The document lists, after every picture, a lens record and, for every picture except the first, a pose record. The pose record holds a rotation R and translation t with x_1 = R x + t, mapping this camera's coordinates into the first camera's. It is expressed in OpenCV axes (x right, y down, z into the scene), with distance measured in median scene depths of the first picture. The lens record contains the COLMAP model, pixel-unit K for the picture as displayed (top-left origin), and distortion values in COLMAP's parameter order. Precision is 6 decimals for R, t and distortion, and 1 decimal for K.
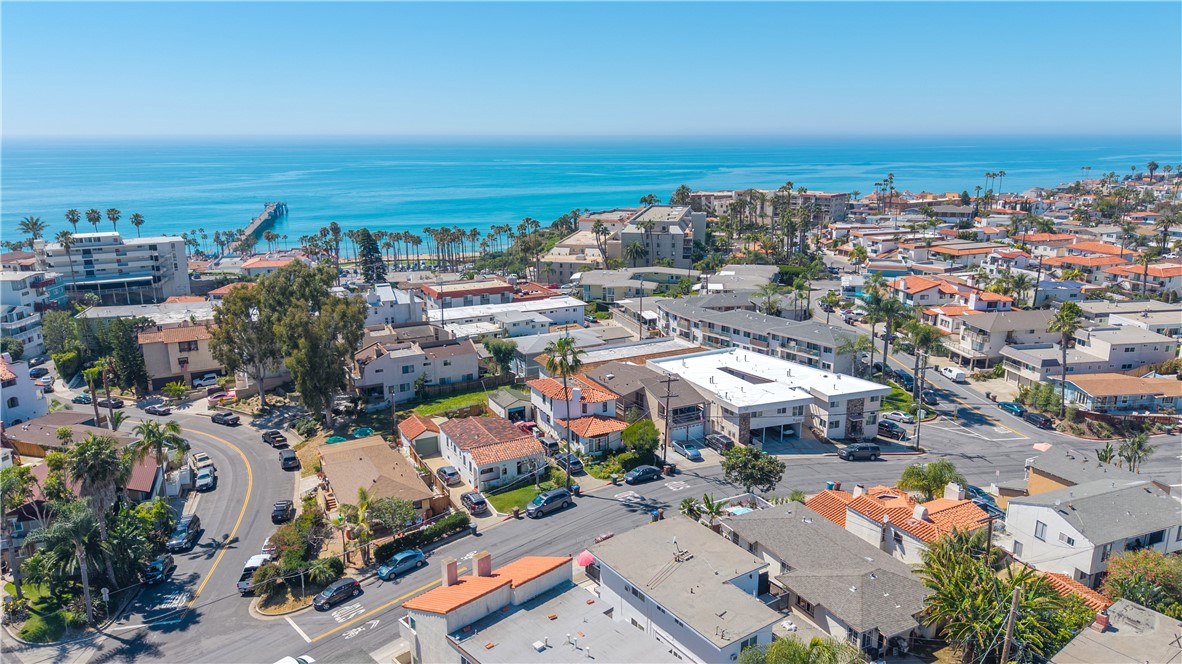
lens RADIAL K [[810.3, 0, 591.6], [0, 810.3, 328.7], [0, 0, 1]] dist [0.031654, -0.016115]
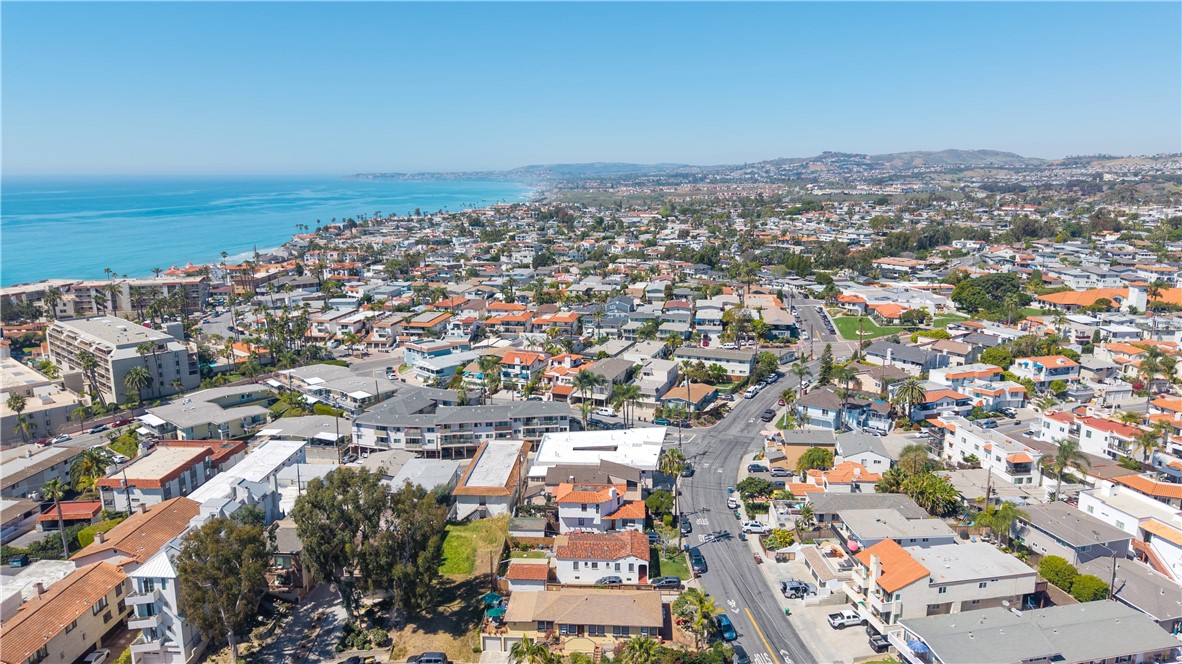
lens RADIAL K [[810.3, 0, 591.5], [0, 810.3, 334.4], [0, 0, 1]] dist [0.031654, -0.016115]
pose [[0.498808, -0.174125, 0.849041, -0.781555], [0.201841, 0.976014, 0.081585, -0.202034], [-0.842882, 0.130676, 0.521989, 0.198590]]
